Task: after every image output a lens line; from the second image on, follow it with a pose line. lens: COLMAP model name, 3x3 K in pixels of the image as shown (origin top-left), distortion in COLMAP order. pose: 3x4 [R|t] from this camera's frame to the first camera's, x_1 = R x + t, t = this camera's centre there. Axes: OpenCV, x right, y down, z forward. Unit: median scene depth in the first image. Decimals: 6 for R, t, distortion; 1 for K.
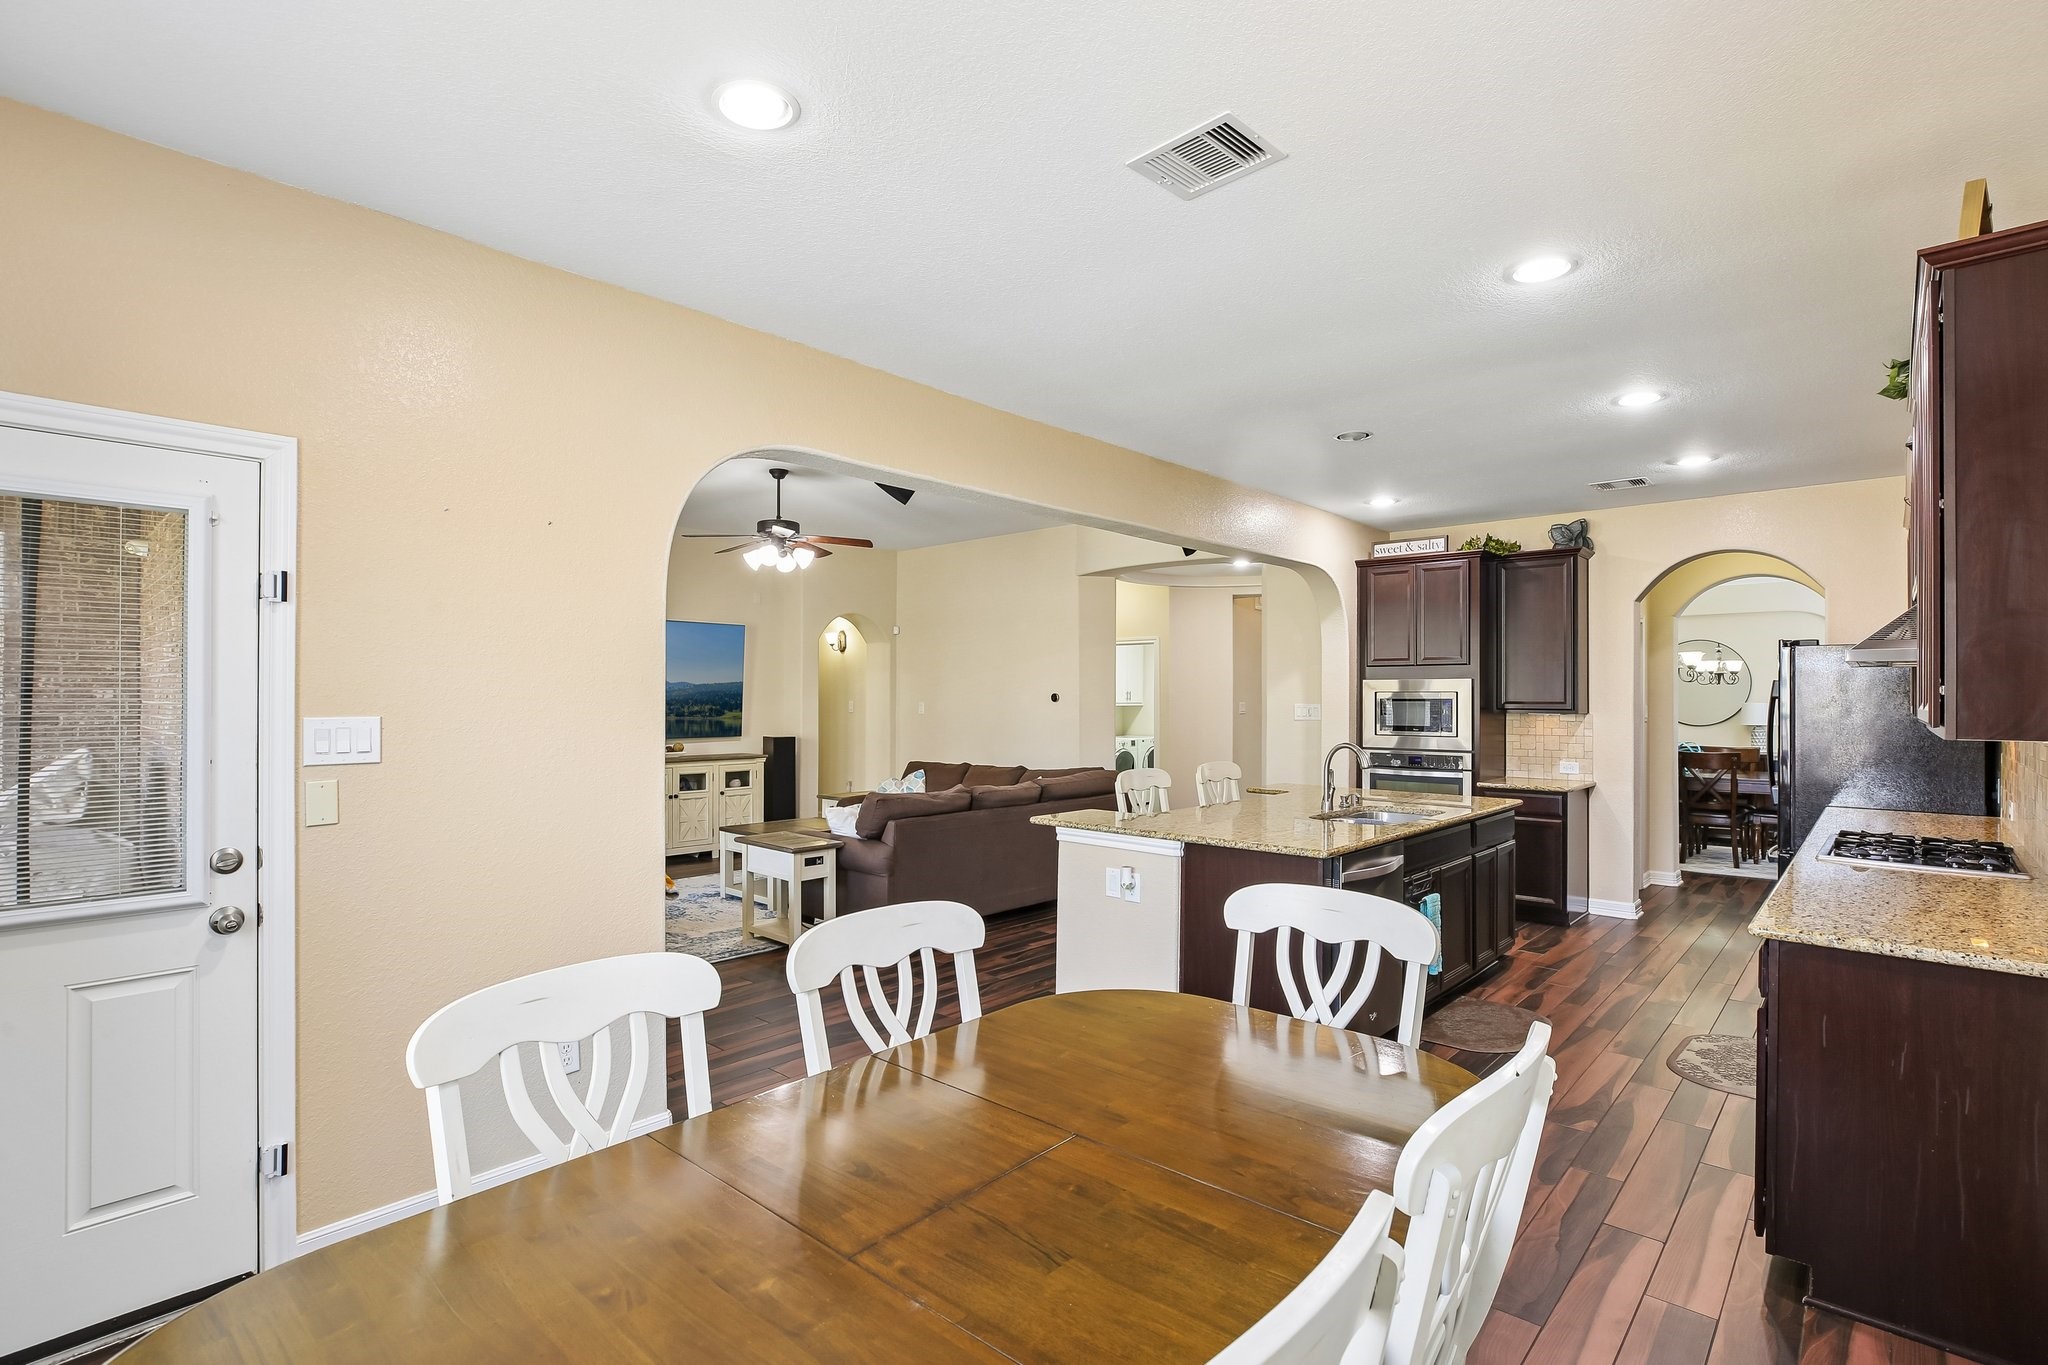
lens RADIAL K [[948.3, 0, 996.1], [0, 948.3, 689.5], [0, 0, 1]] dist [-0.035364, 0.008000]
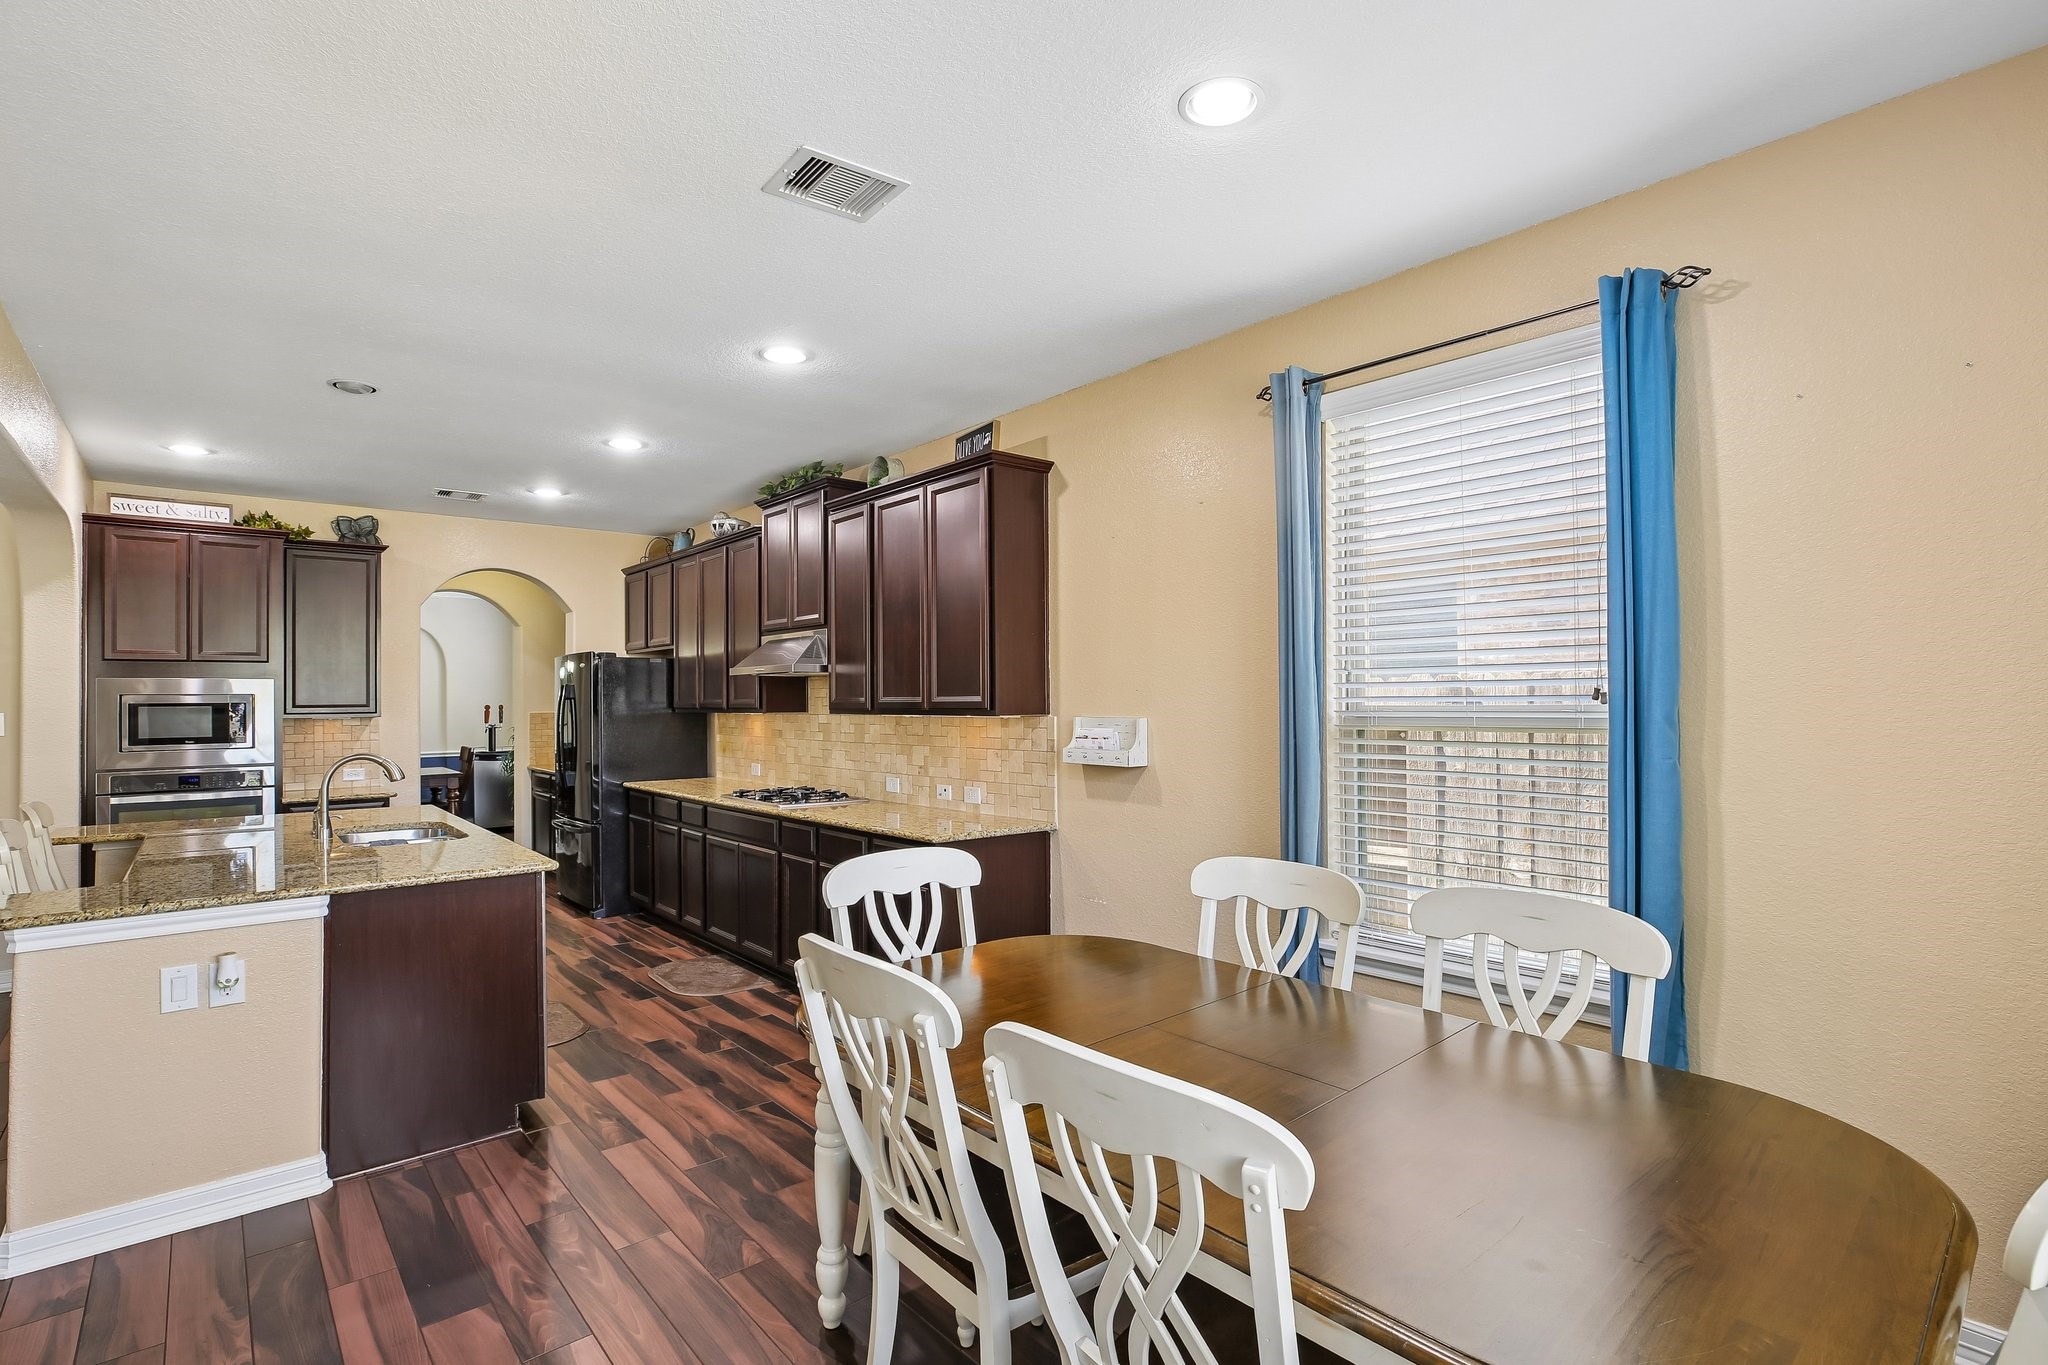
lens RADIAL K [[948.3, 0, 1031.4], [0, 948.3, 691.8], [0, 0, 1]] dist [-0.035364, 0.008000]
pose [[0.093684, 0.003894, 0.995594, -0.266570], [0.001175, 0.999991, -0.004021, 0.004600], [-0.995601, 0.001547, 0.093679, 0.226606]]
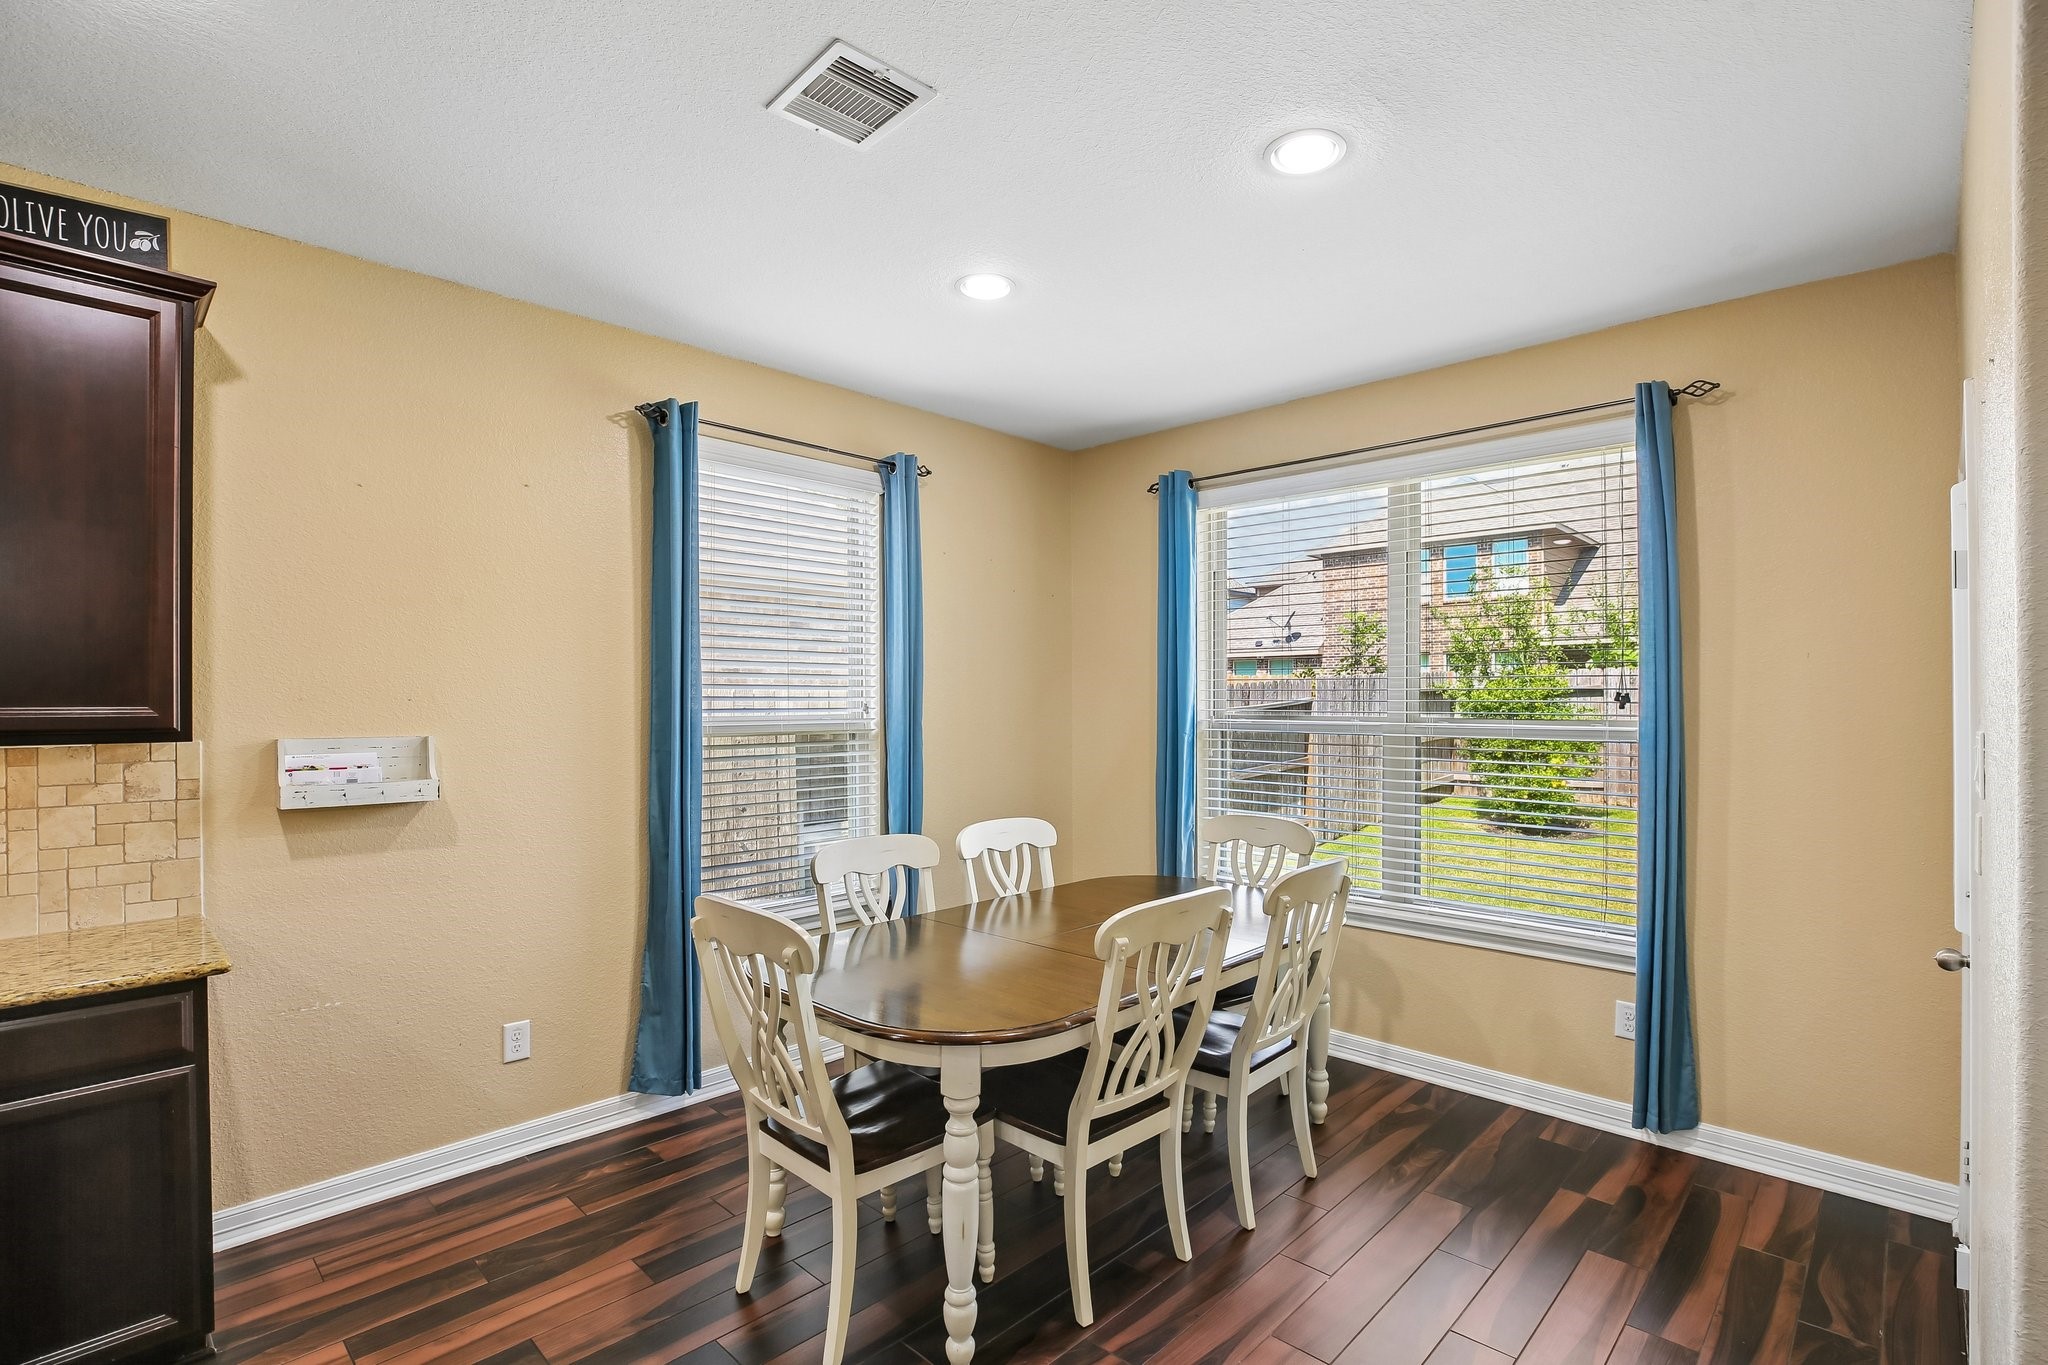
lens RADIAL K [[948.3, 0, 1009.6], [0, 948.3, 699.1], [0, 0, 1]] dist [-0.035364, 0.008000]
pose [[-0.999234, -0.001838, 0.039099, 0.013675], [-0.002239, 0.999945, -0.010214, 0.004851], [-0.039078, -0.010294, -0.999183, 0.622301]]
